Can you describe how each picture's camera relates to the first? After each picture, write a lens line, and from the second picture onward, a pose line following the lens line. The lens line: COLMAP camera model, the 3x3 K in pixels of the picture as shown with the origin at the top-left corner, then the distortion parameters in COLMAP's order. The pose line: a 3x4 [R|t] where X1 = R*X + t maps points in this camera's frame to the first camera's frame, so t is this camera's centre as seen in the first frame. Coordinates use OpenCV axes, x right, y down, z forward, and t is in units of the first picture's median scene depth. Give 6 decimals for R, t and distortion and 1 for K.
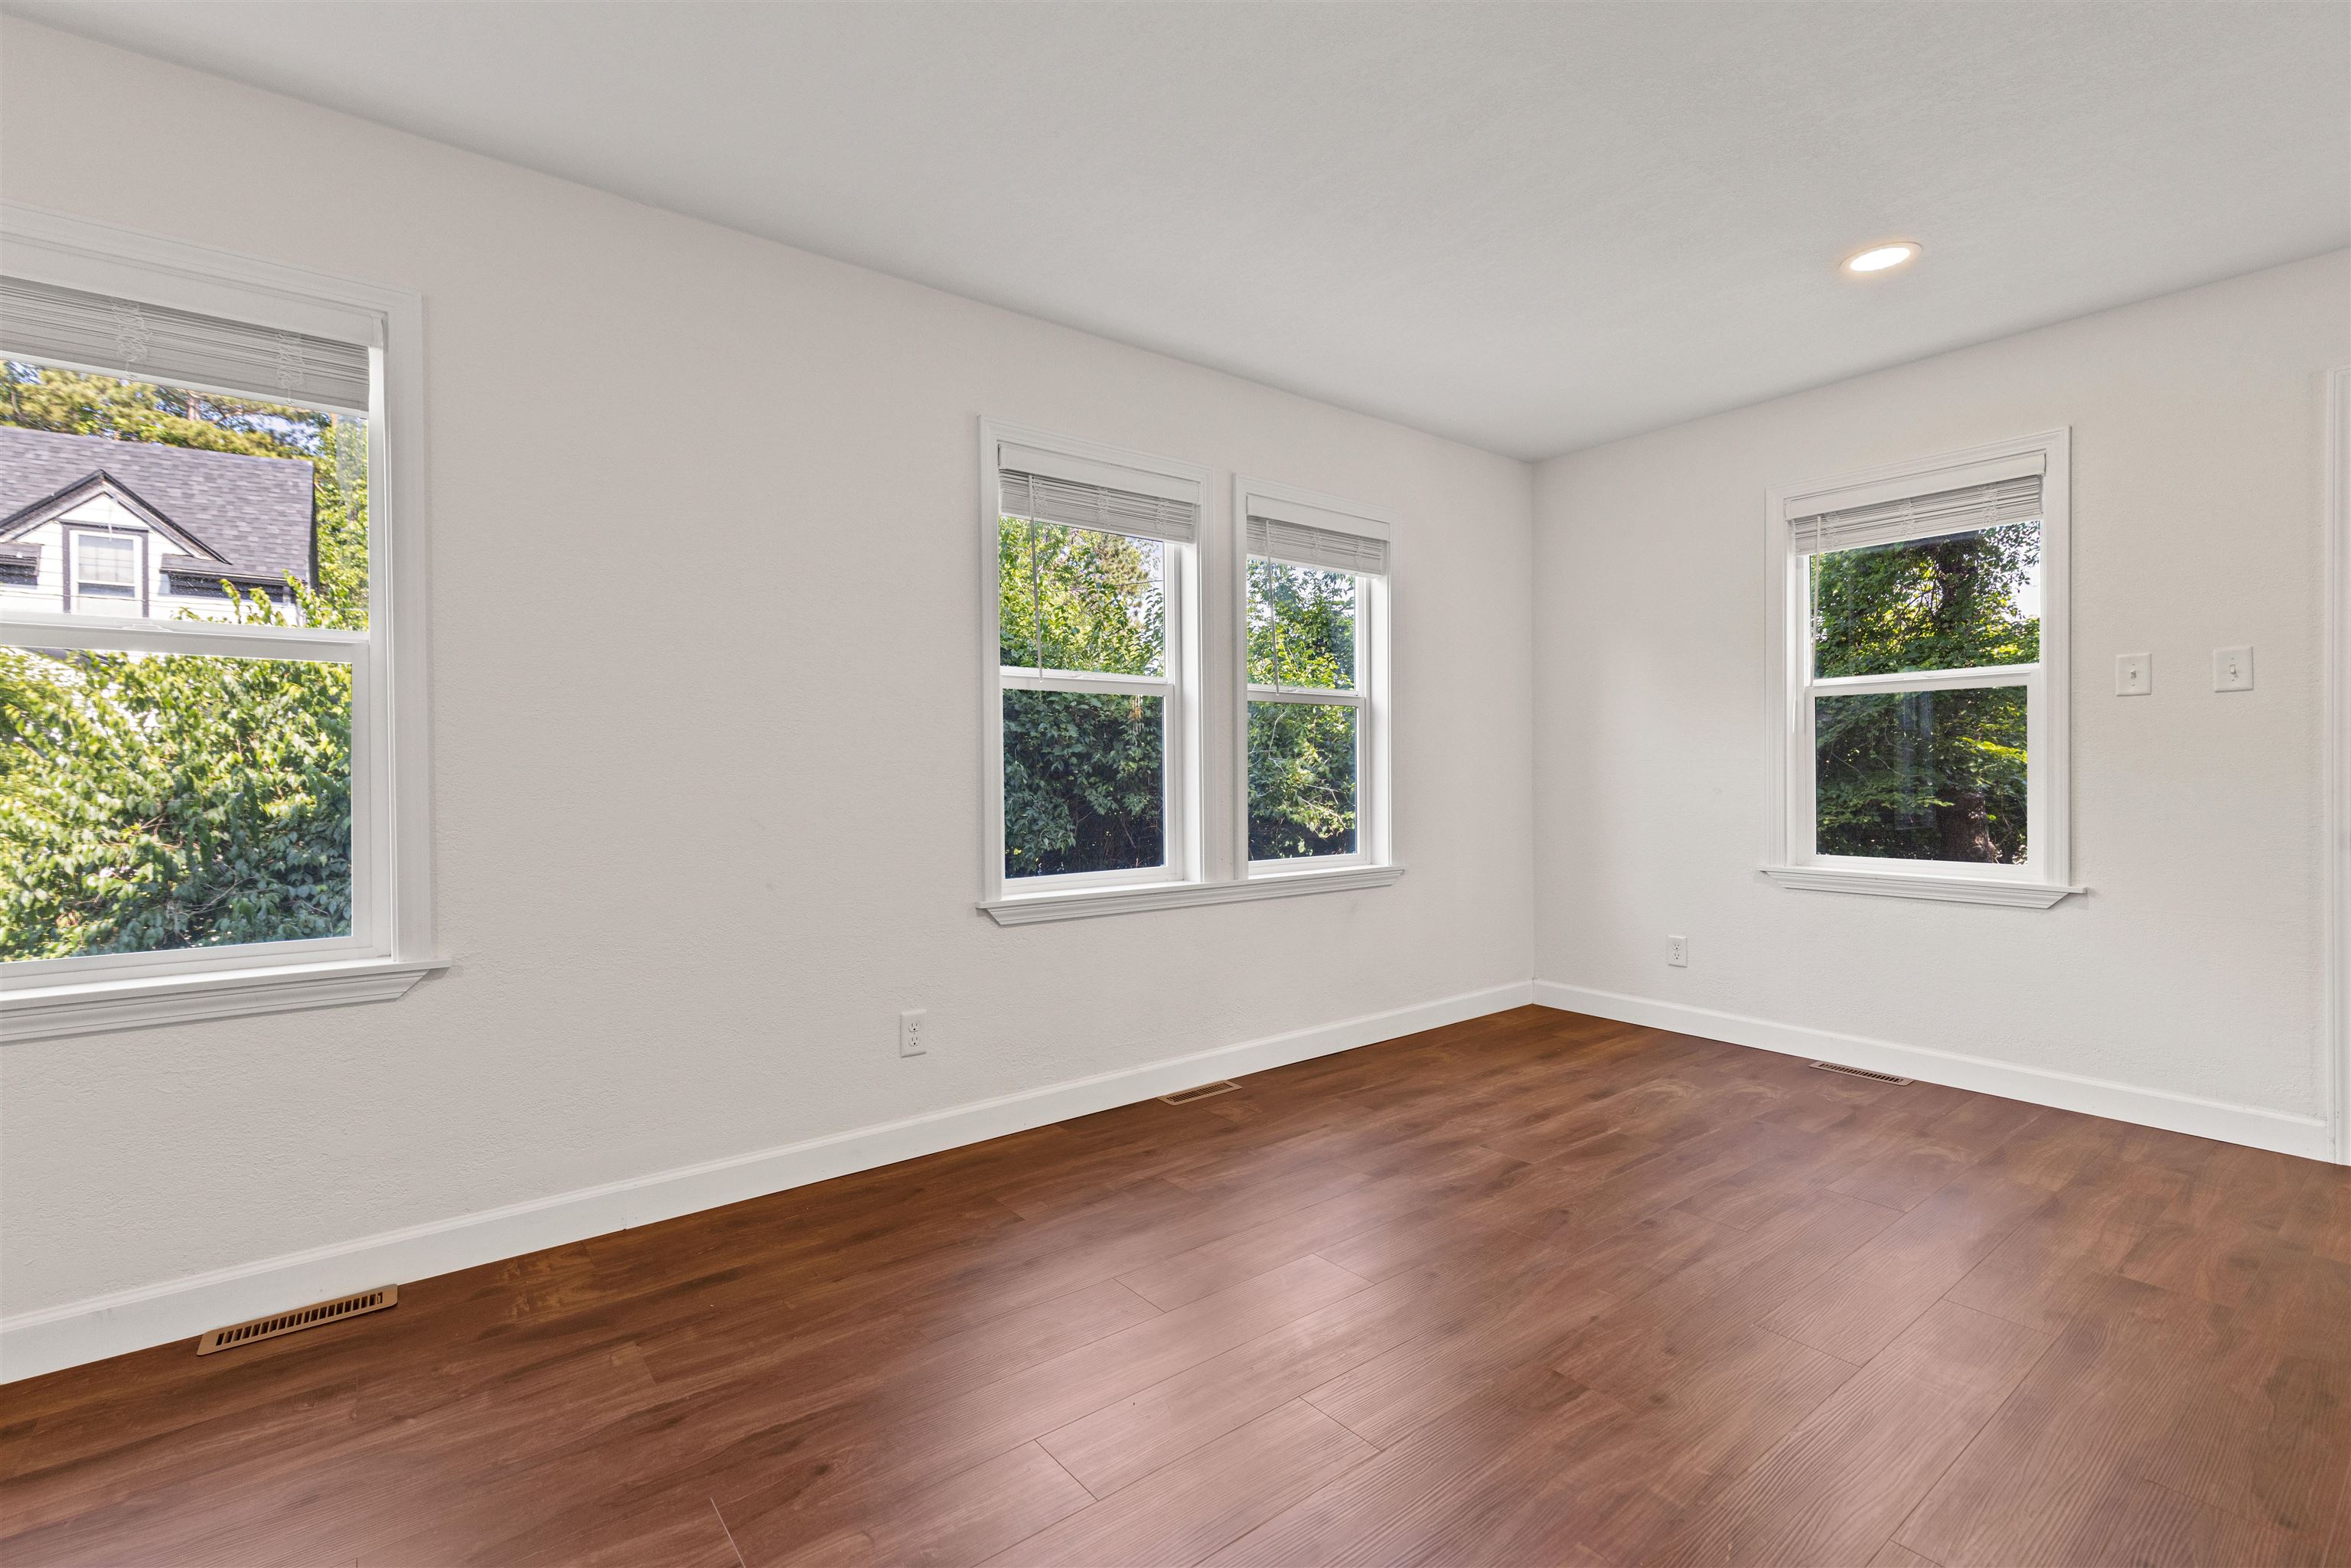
lens RADIAL K [[1046.5, 0, 1176.8], [0, 1046.5, 778.4], [0, 0, 1]] dist [0.002287, -0.000477]
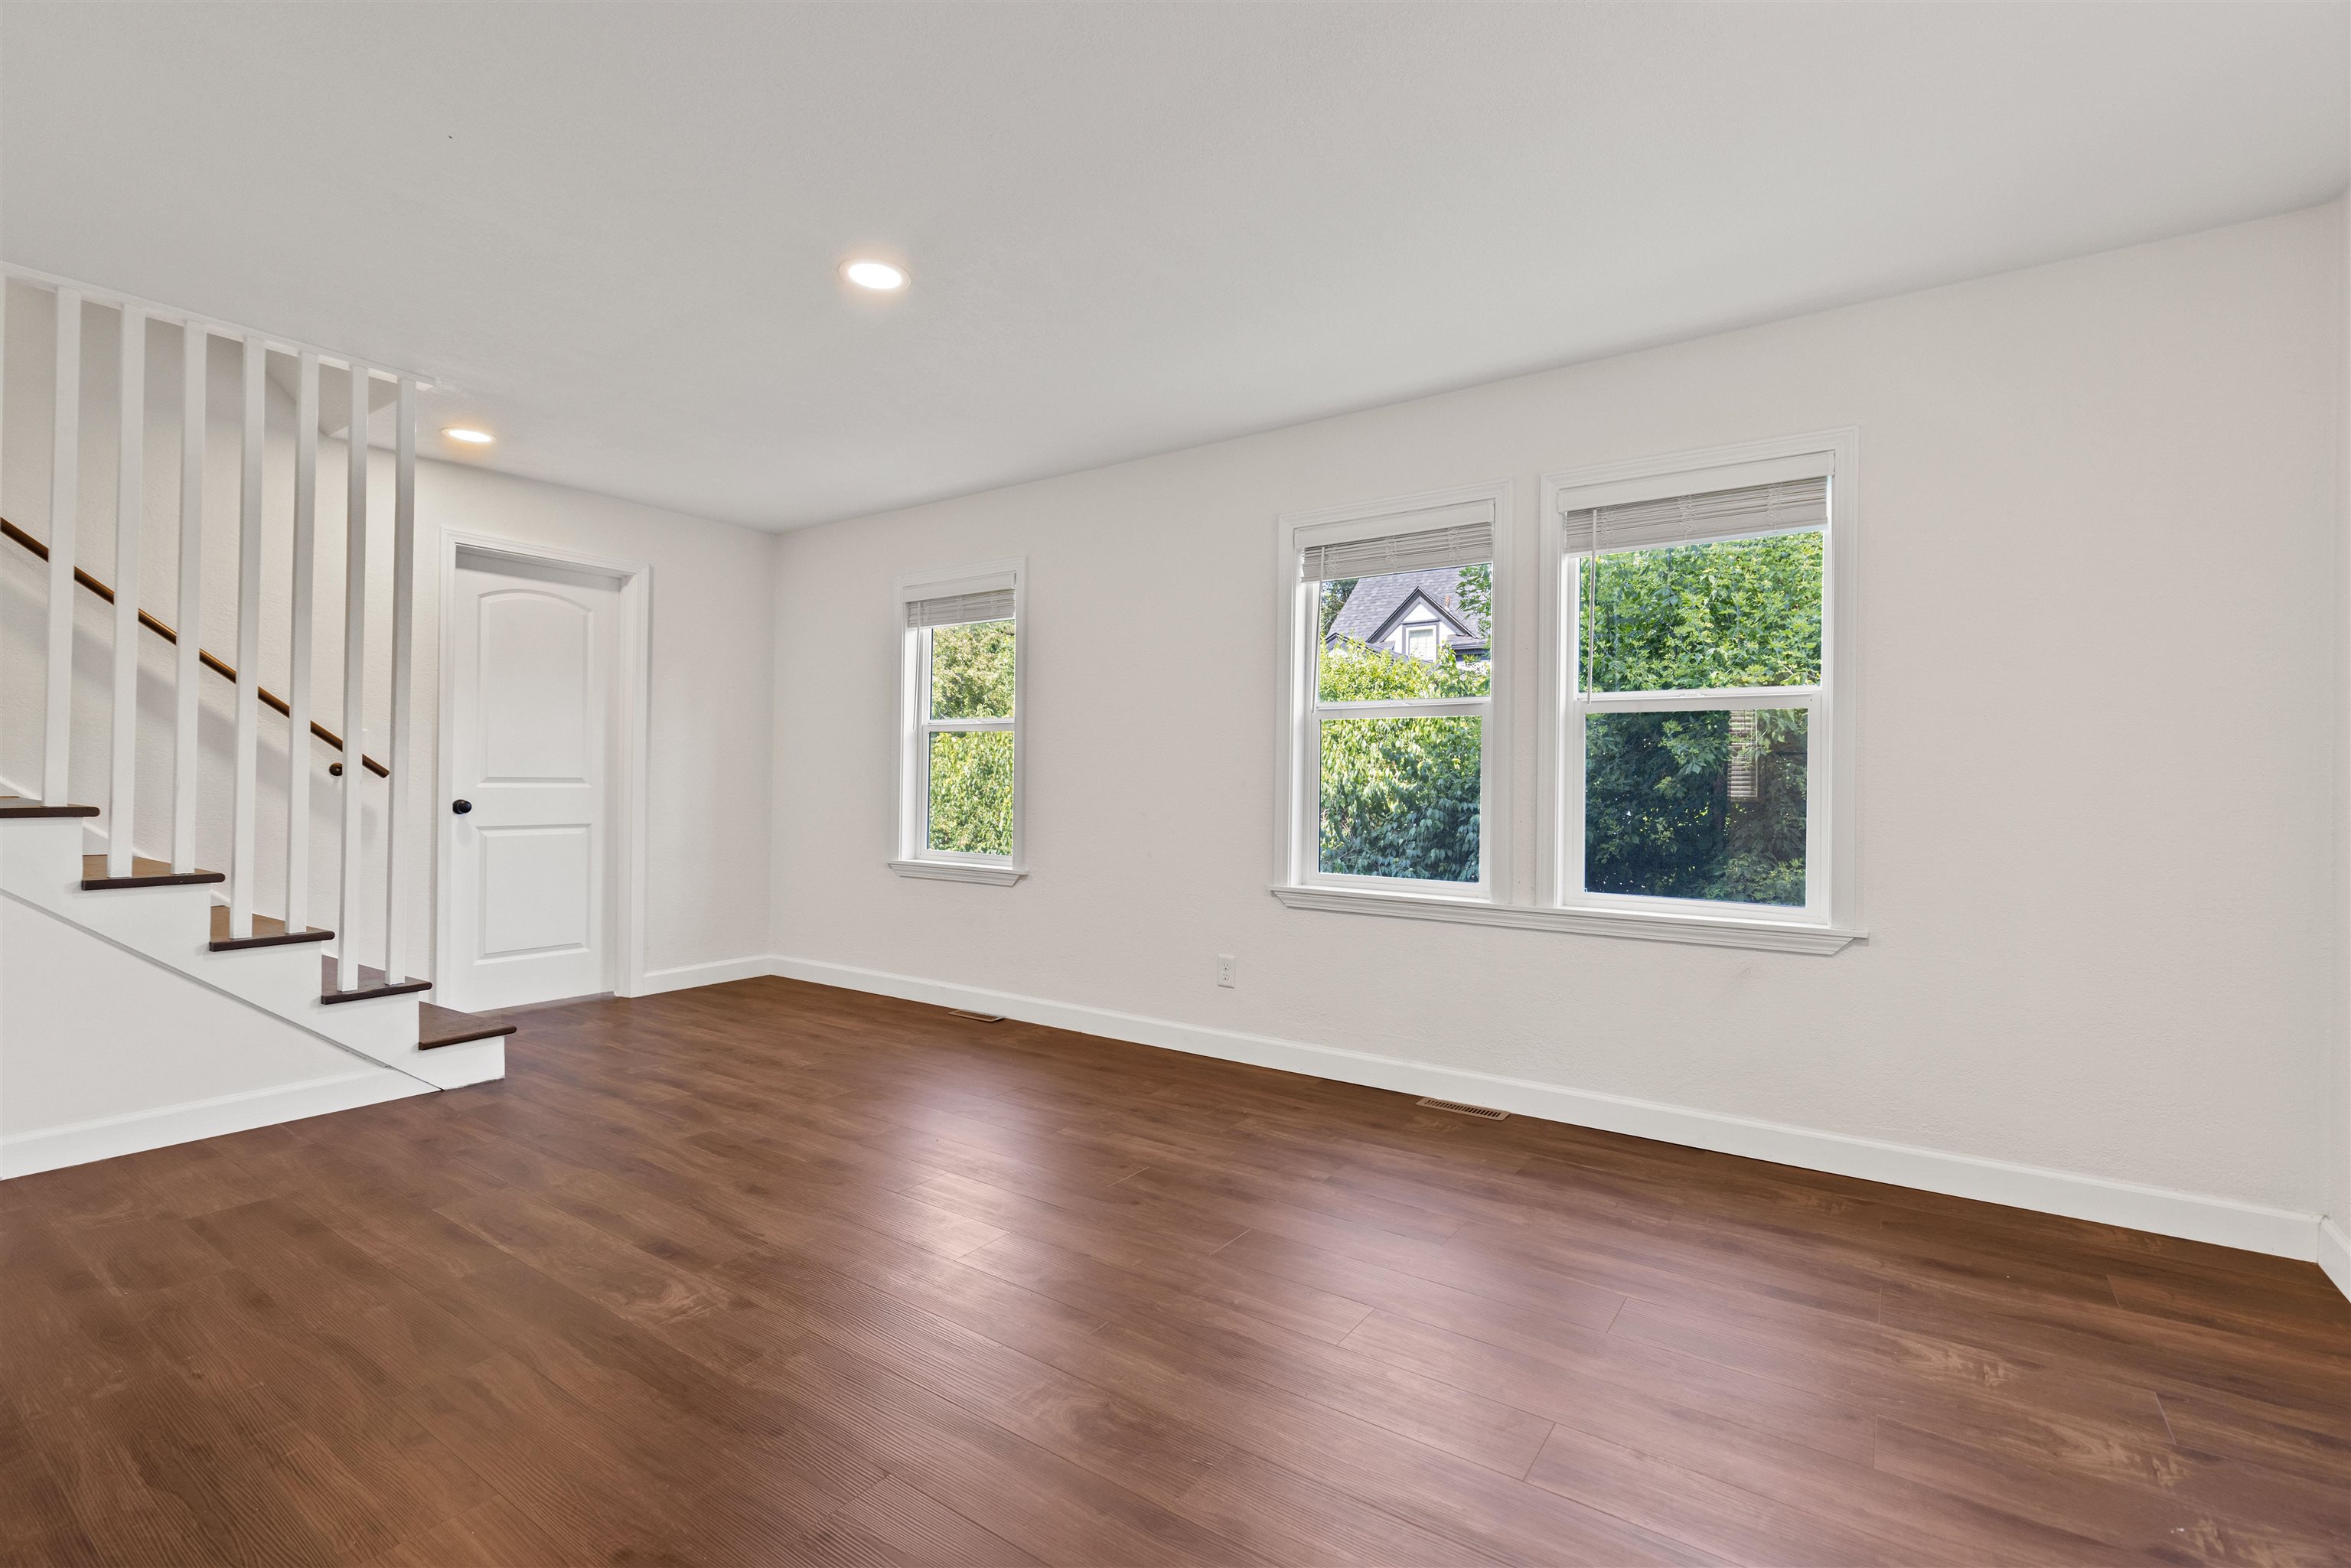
lens RADIAL K [[1046.5, 0, 1176.8], [0, 1046.5, 778.4], [0, 0, 1]] dist [0.002287, -0.000477]
pose [[0.291549, 0.013709, -0.956458, 0.992362], [-0.002610, 0.999905, 0.013536, -0.053836], [0.956552, -0.001450, 0.291557, 0.422543]]
